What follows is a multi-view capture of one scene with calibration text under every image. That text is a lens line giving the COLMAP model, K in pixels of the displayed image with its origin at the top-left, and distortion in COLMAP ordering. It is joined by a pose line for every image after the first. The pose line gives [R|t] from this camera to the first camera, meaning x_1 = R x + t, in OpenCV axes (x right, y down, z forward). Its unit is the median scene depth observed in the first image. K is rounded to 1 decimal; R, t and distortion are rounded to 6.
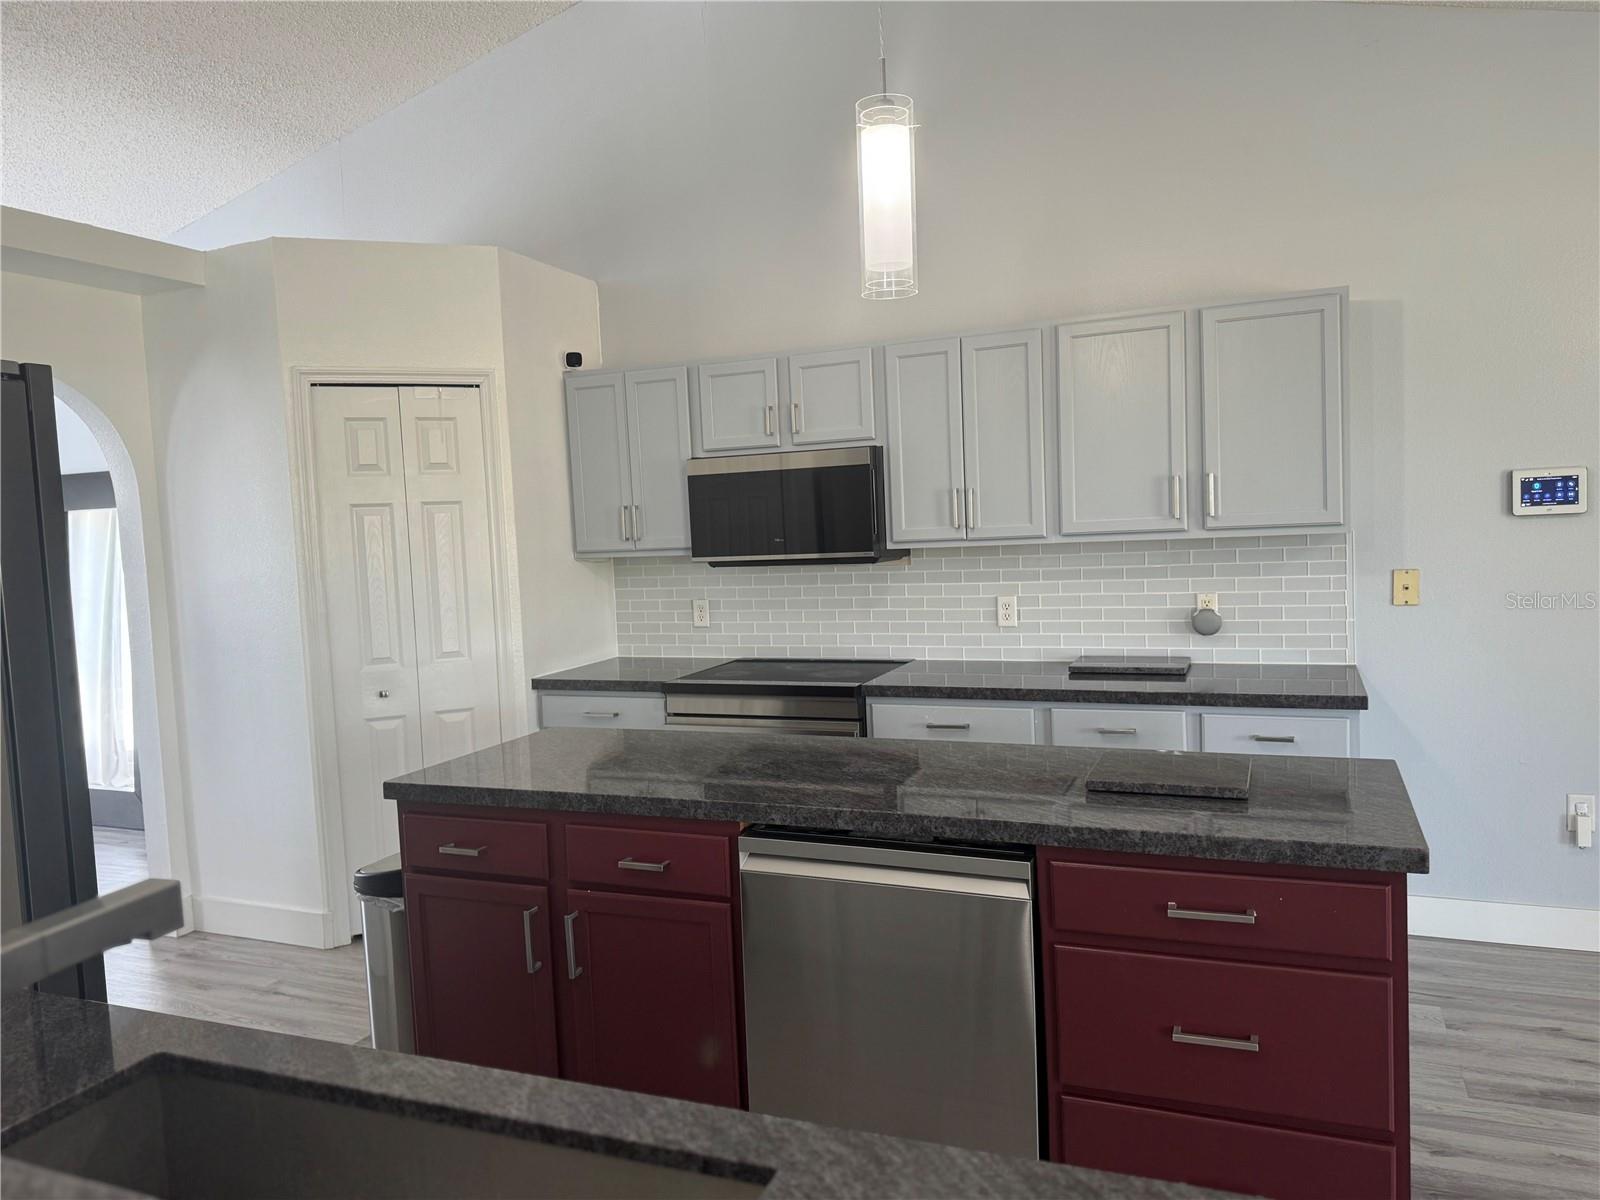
lens RADIAL K [[1147.3, 0, 800.0], [0, 1147.3, 600.0], [0, 0, 1]] dist [0.047702, -0.054548]
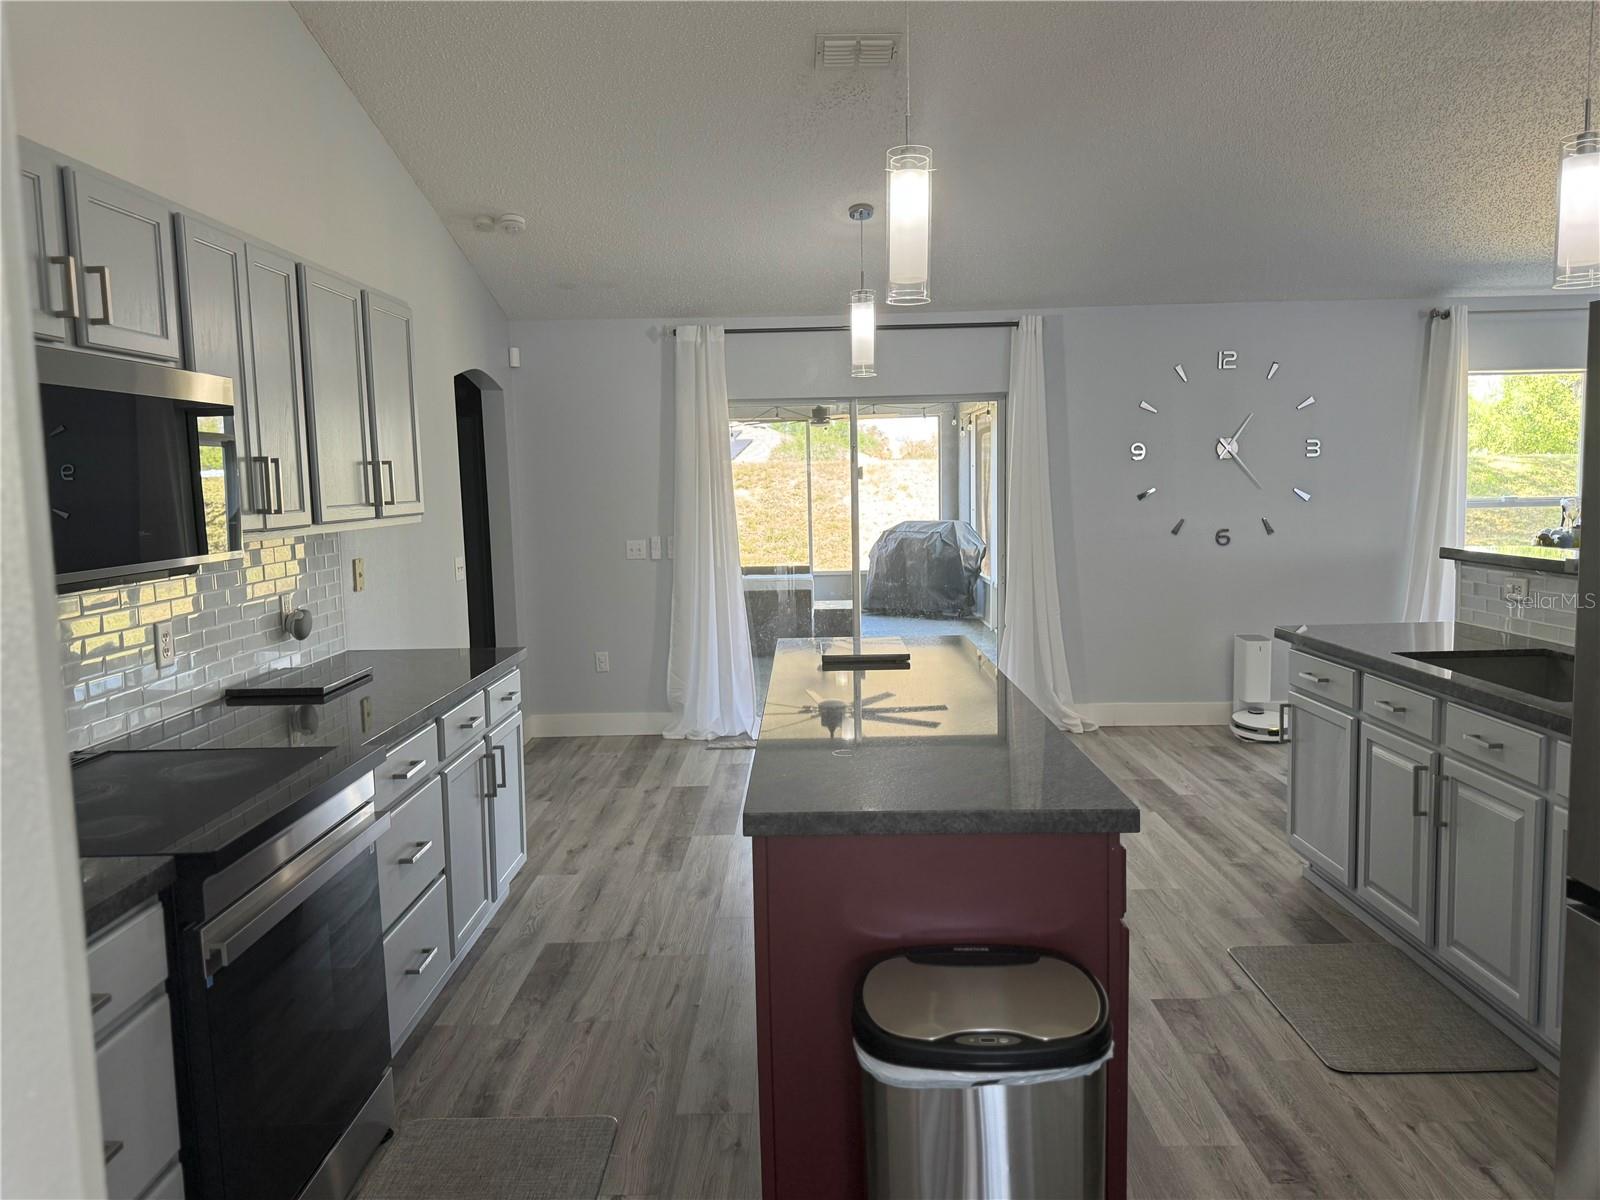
lens RADIAL K [[1121.1, 0, 812.4], [0, 1121.1, 578.9], [0, 0, 1]] dist [0.048071, -0.134188]
pose [[-0.387391, -0.026917, 0.921523, -0.618038], [0.112850, 0.990672, 0.076377, -0.038741], [-0.914983, 0.133581, -0.380740, 0.961159]]
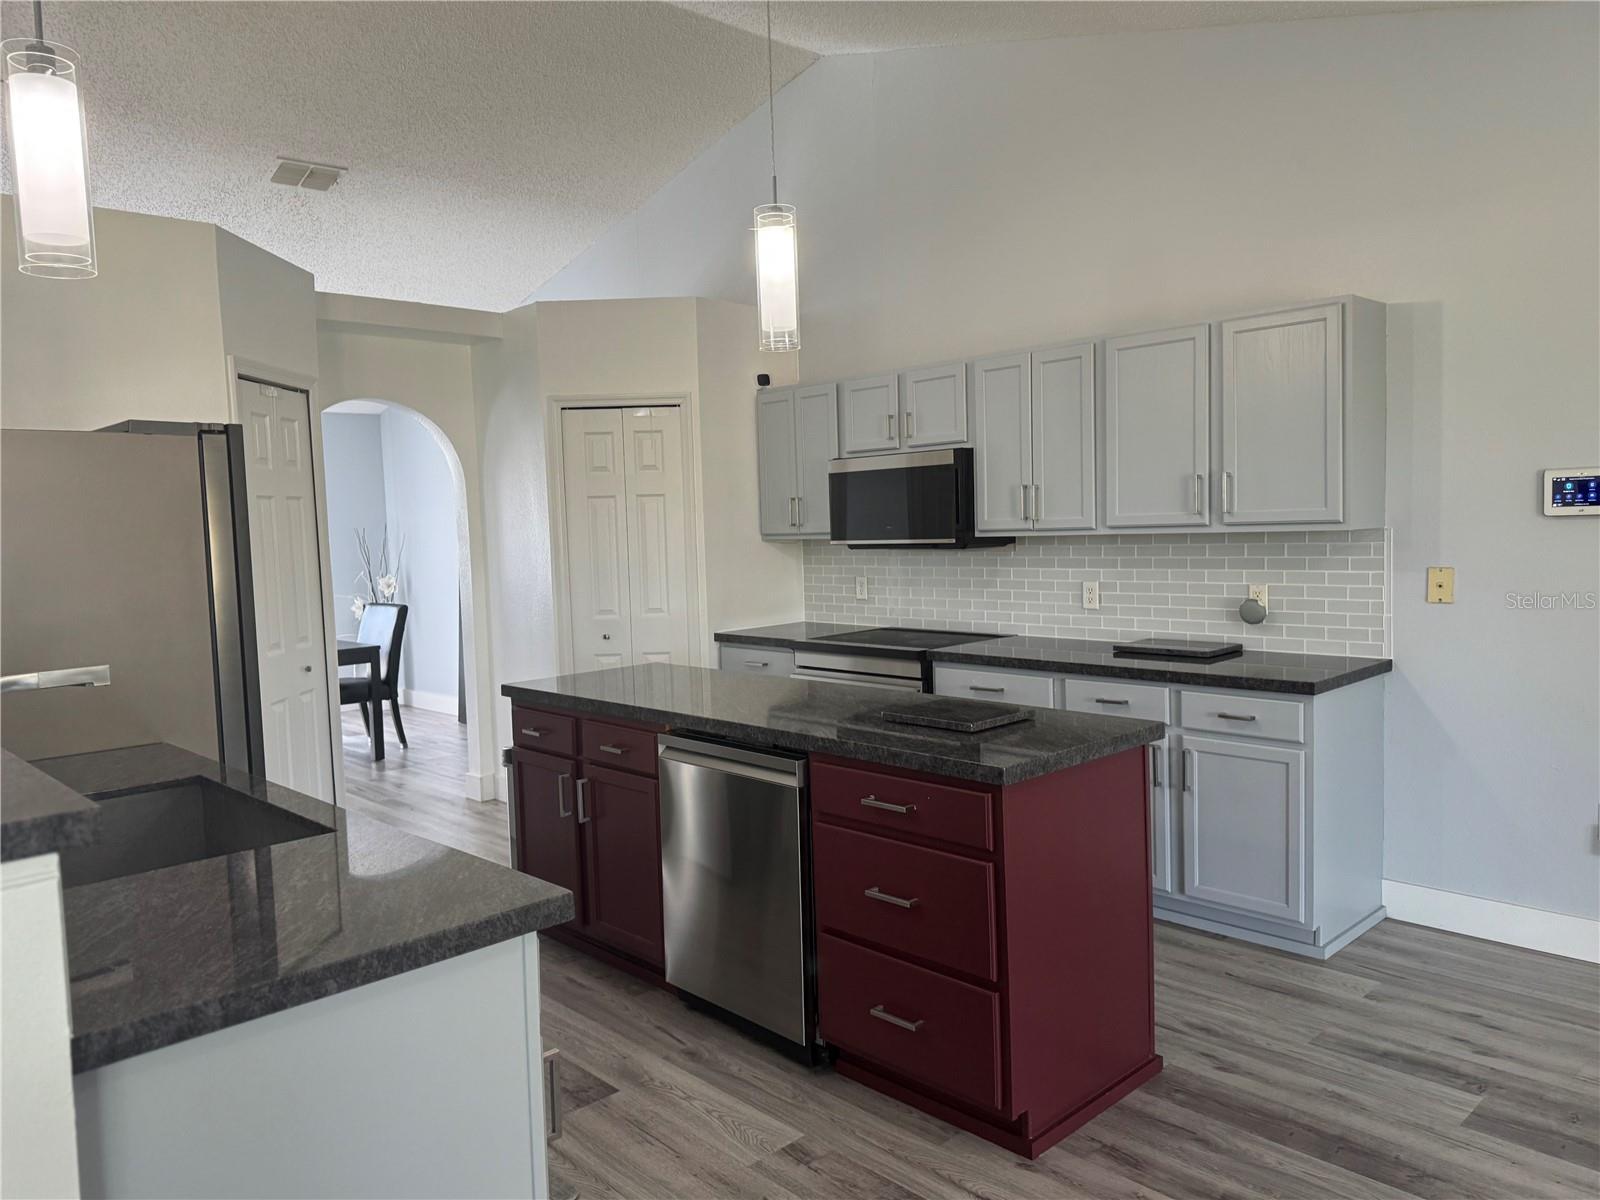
lens RADIAL K [[1149.9, 0, 783.0], [0, 1149.9, 600.3], [0, 0, 1]] dist [0.051652, -0.073149]
pose [[0.913030, 0.042853, -0.405636, 0.389482], [-0.036728, 0.999063, 0.022875, 0.000195], [0.406236, -0.005987, 0.913748, -0.150845]]
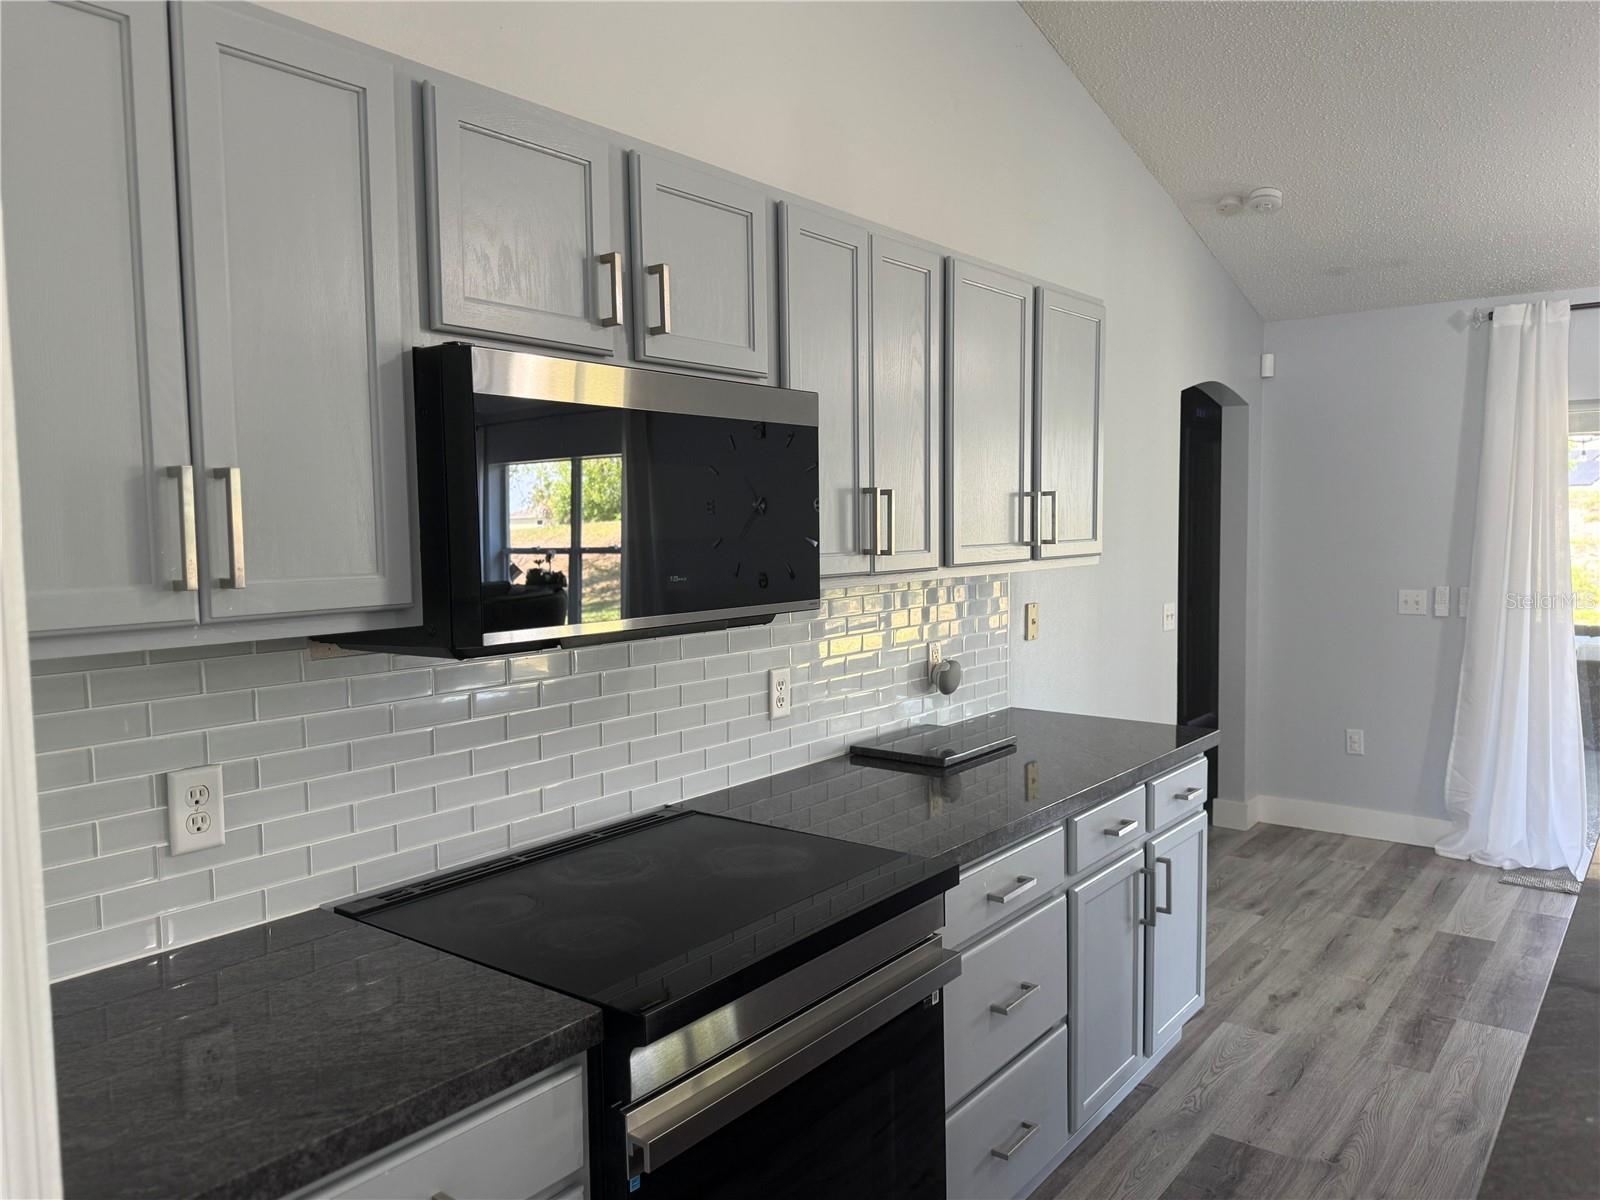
lens RADIAL K [[1147.3, 0, 800.0], [0, 1147.3, 600.0], [0, 0, 1]] dist [0.047702, -0.054548]
pose [[0.263974, -0.022940, 0.964257, -0.438960], [0.076998, 0.997028, 0.002640, -0.044448], [-0.961452, 0.073549, 0.264955, 0.881466]]
